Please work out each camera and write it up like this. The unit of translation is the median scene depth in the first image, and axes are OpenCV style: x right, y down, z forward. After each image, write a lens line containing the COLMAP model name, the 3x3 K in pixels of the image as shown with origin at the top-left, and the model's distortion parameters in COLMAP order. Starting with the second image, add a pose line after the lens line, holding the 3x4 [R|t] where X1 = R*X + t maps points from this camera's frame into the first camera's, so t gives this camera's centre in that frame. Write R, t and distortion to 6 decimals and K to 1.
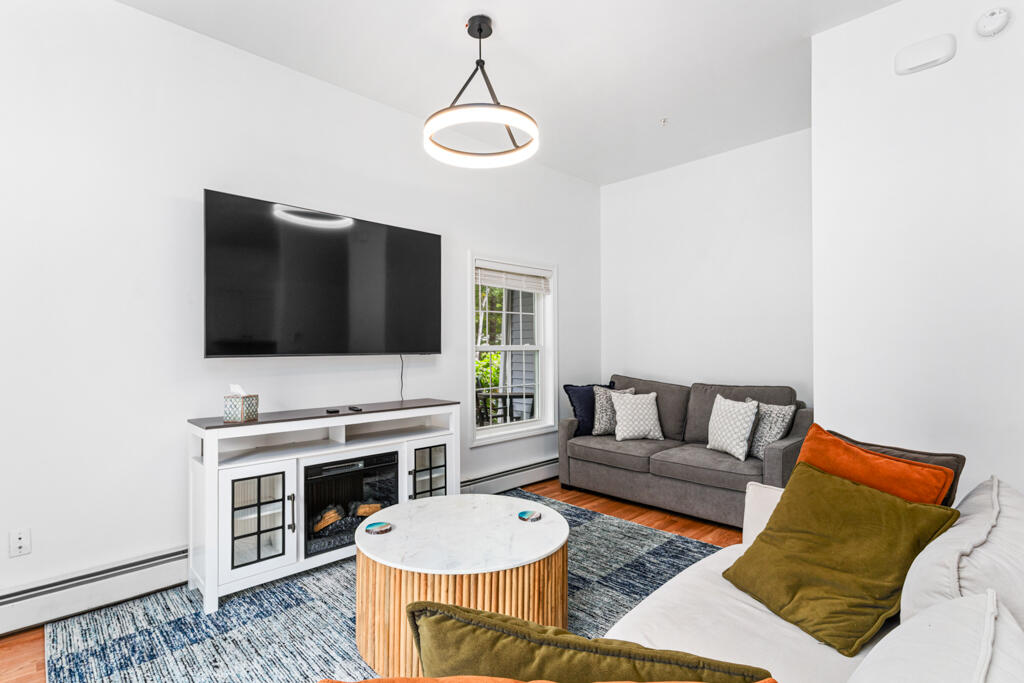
lens RADIAL K [[475.0, 0, 512.0], [0, 475.0, 341.5], [0, 0, 1]] dist [0.001683, 0.000187]
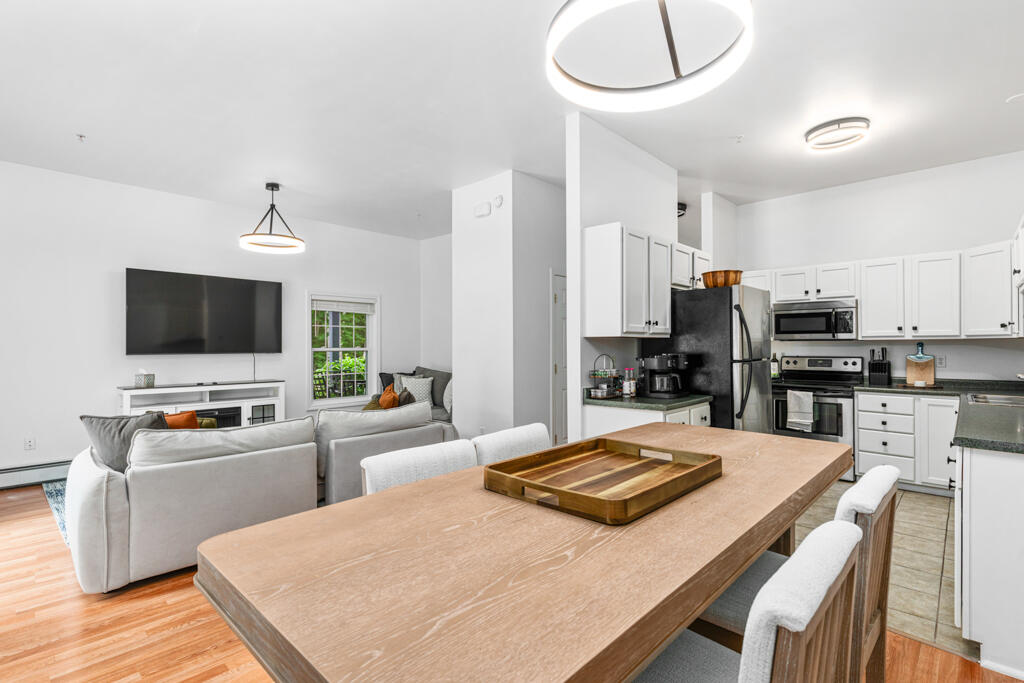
lens RADIAL K [[474.1, 0, 521.6], [0, 474.1, 341.6], [0, 0, 1]] dist [0.003960, -0.000260]
pose [[0.998751, -0.000340, 0.049959, 0.685802], [0.000320, 1.000000, 0.000413, -0.017447], [-0.049959, -0.000397, 0.998751, -0.803296]]
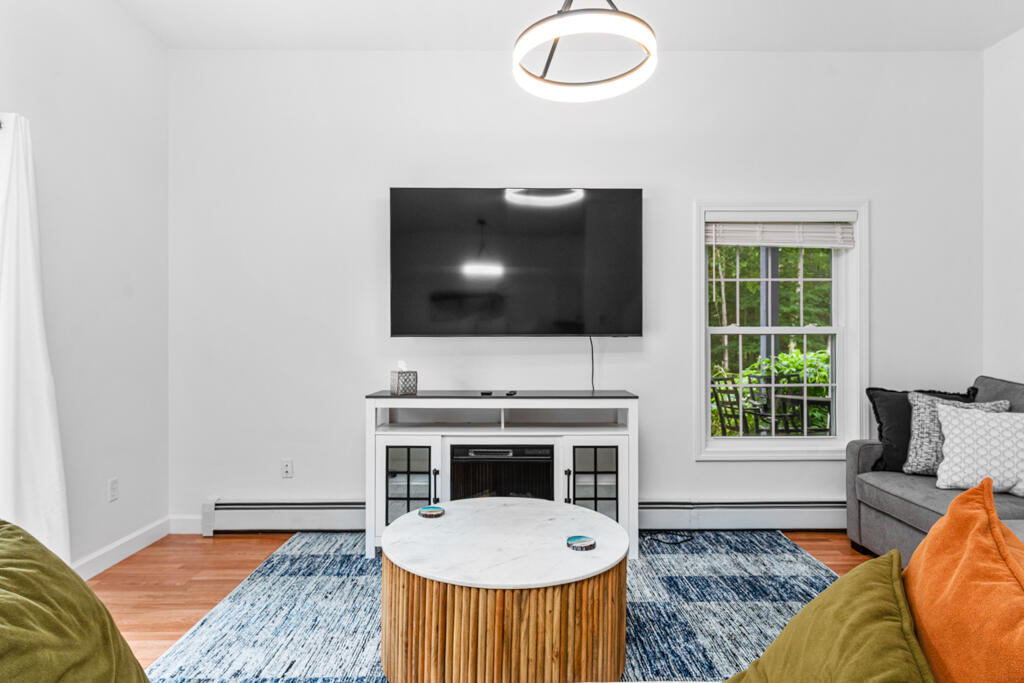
lens RADIAL K [[554.7, 0, 537.2], [0, 554.7, 341.6], [0, 0, 1]] dist [0.001712, 0.000179]
pose [[0.728516, 0.001935, -0.685026, 0.406514], [0.005862, 0.999942, 0.009058, 0.027445], [0.685003, -0.010615, 0.728463, 0.217012]]
